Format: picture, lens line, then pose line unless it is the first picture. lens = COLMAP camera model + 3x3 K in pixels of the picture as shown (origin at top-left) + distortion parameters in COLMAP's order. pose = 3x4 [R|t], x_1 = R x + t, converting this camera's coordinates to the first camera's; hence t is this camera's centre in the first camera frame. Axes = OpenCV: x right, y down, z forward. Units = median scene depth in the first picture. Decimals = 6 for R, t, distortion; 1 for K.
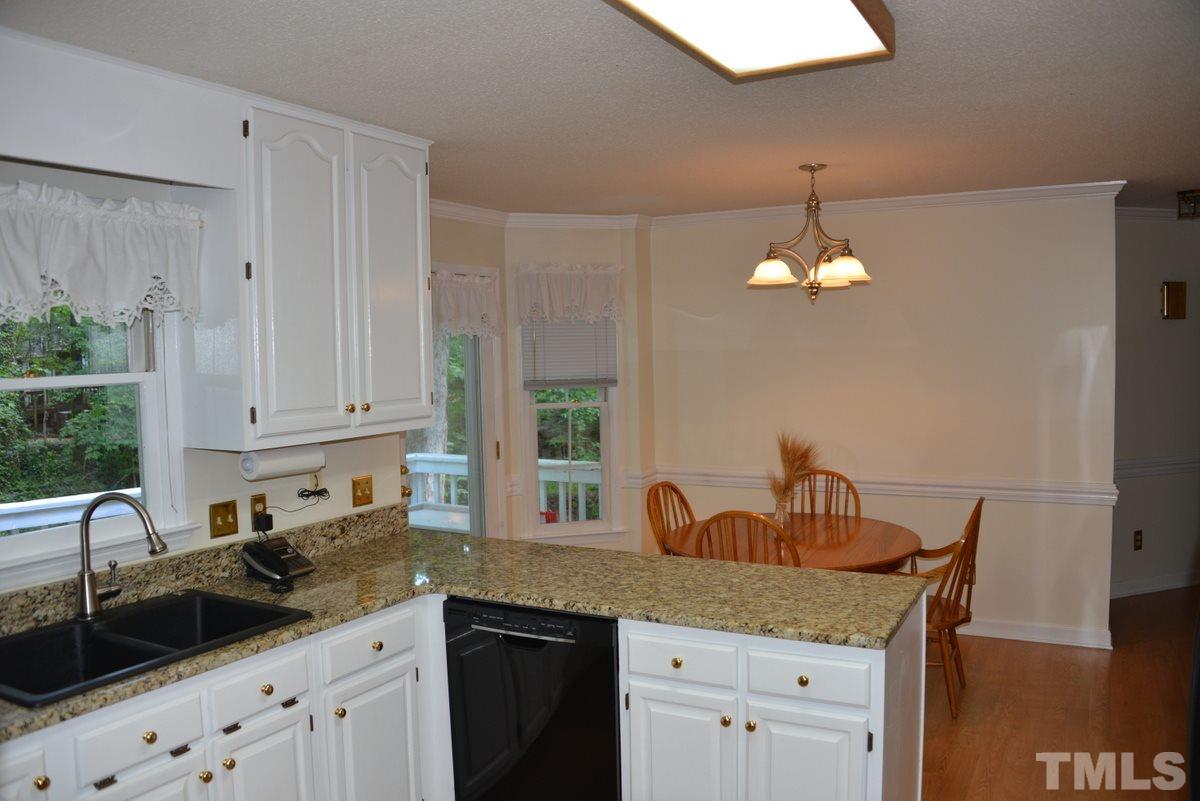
lens RADIAL K [[1014.1, 0, 600.0], [0, 1014.1, 400.5], [0, 0, 1]] dist [-0.098475, 0.003793]
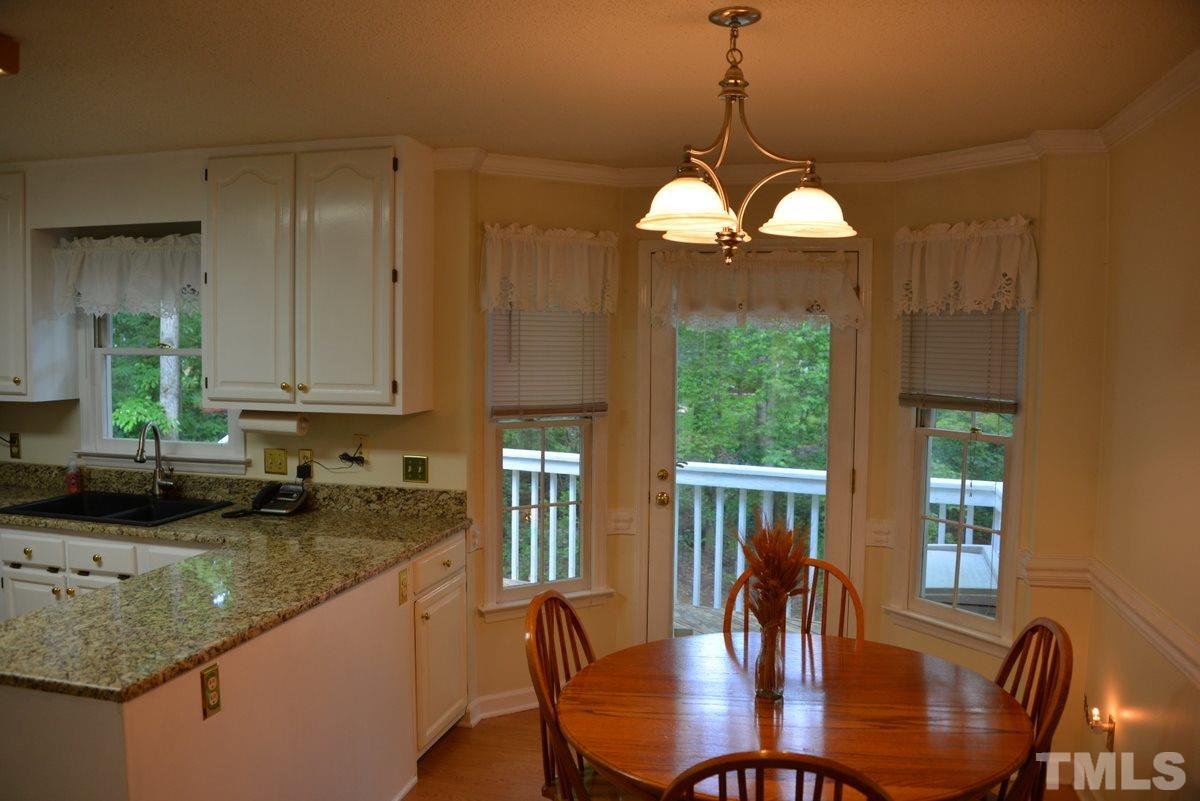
lens RADIAL K [[967.4, 0, 600.0], [0, 967.4, 400.5], [0, 0, 1]] dist [-0.093164, 0.004247]
pose [[0.204304, 0.075838, -0.975965, 0.851701], [-0.070688, 0.995535, 0.062561, -0.066734], [0.976352, 0.056208, 0.208752, 1.007120]]
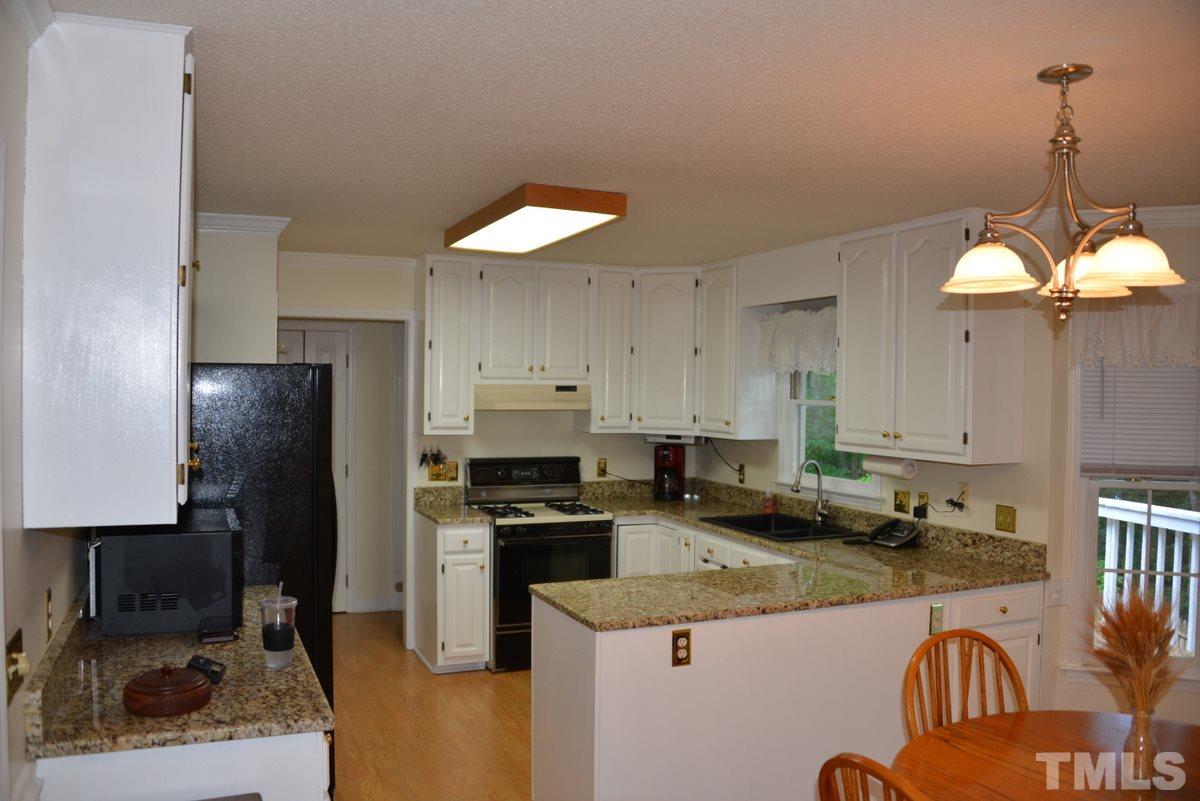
lens RADIAL K [[967.4, 0, 600.0], [0, 967.4, 400.5], [0, 0, 1]] dist [-0.093164, 0.004247]
pose [[-0.638422, 0.016463, -0.769511, 0.917723], [-0.050652, 0.996705, 0.063347, -0.092542], [0.768018, 0.079420, -0.635484, 1.367700]]
